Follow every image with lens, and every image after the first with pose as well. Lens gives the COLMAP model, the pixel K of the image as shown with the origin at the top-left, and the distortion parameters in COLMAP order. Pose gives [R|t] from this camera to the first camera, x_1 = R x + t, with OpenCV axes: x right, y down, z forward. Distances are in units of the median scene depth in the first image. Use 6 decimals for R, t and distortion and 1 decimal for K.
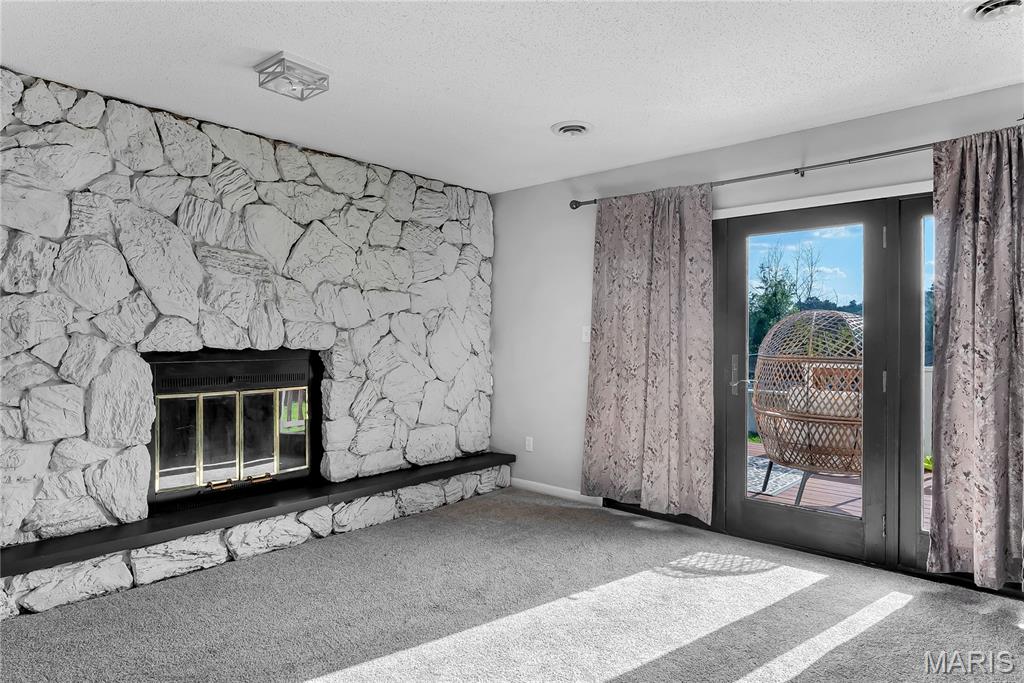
lens RADIAL K [[612.7, 0, 511.2], [0, 612.7, 339.6], [0, 0, 1]] dist [0.000973, -0.000104]
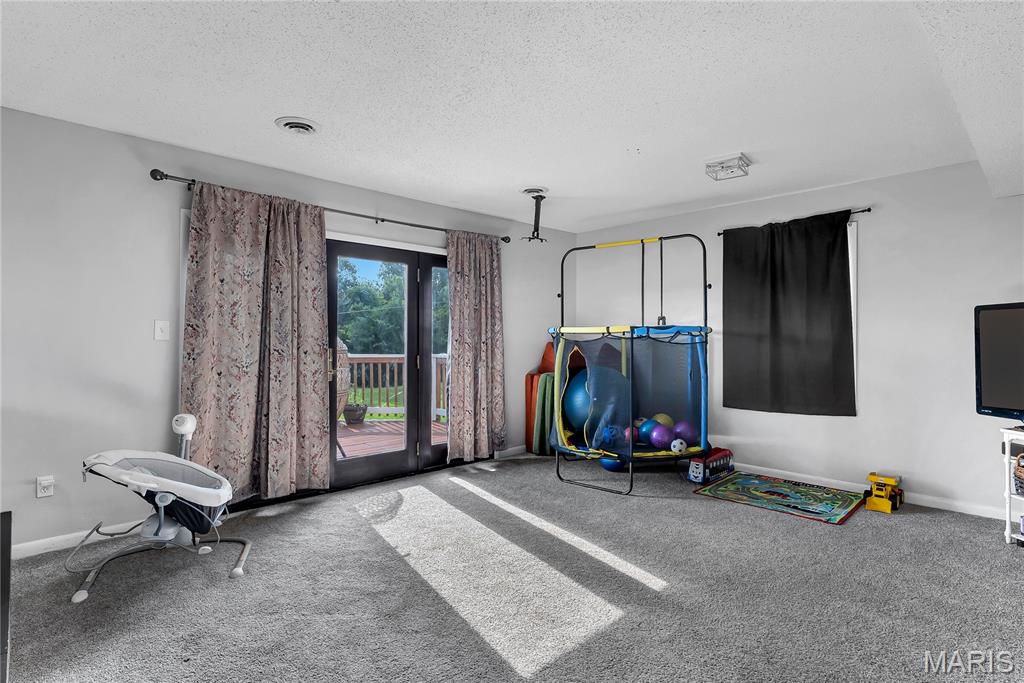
lens RADIAL K [[528.1, 0, 511.0], [0, 528.1, 340.1], [0, 0, 1]] dist [0.003227, 0.000444]
pose [[0.067632, -0.007990, 0.997678, -0.703428], [-0.001989, 0.999965, 0.008143, -0.002725], [-0.997708, -0.002535, 0.067614, 0.566951]]
